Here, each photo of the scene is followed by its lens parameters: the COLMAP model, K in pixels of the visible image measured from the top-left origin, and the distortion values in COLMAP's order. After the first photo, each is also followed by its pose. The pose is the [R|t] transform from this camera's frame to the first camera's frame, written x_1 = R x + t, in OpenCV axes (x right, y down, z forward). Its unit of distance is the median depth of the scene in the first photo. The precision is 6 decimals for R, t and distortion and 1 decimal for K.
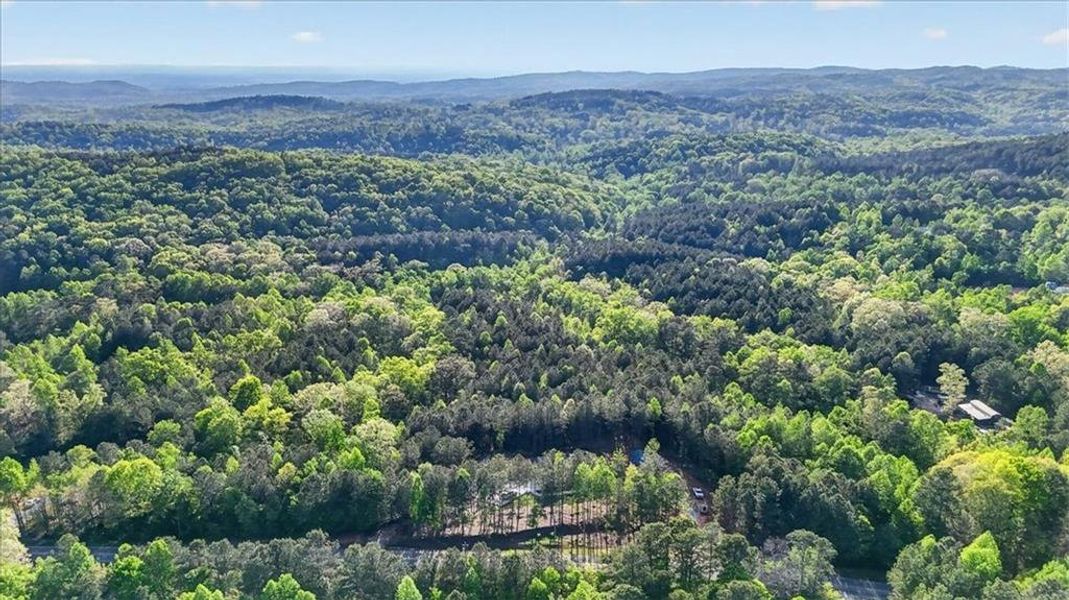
lens RADIAL K [[792.3, 0, 538.4], [0, 792.3, 297.5], [0, 0, 1]] dist [0.074726, -0.077140]
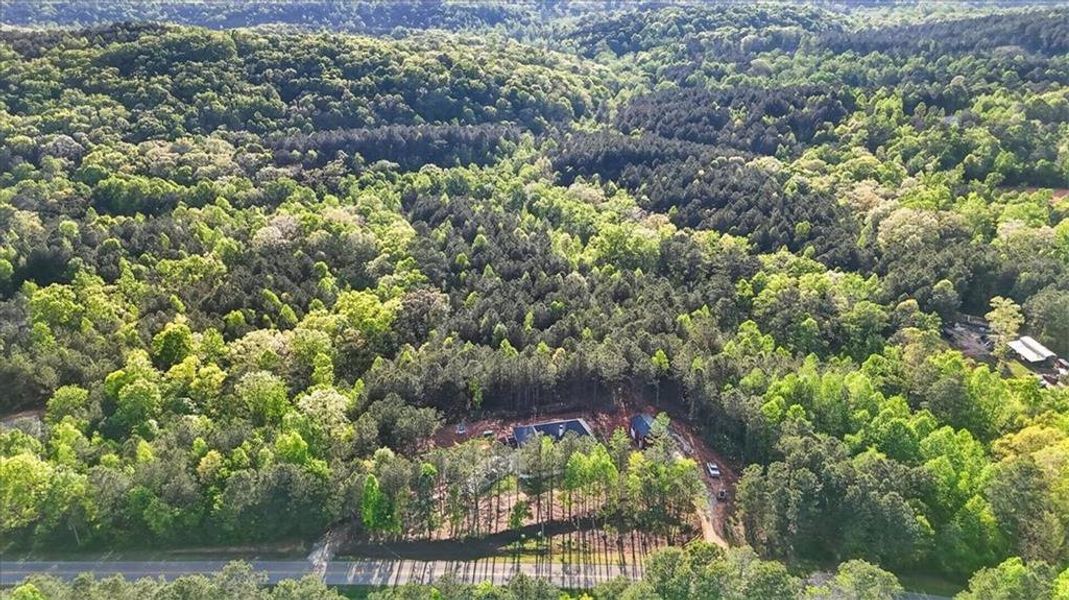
lens RADIAL K [[792.3, 0, 538.4], [0, 792.3, 297.5], [0, 0, 1]] dist [0.074726, -0.077140]
pose [[0.999842, -0.007206, 0.016219, 0.002232], [0.004693, 0.988675, 0.150002, -0.032901], [-0.017117, -0.149902, 0.988553, 0.108295]]
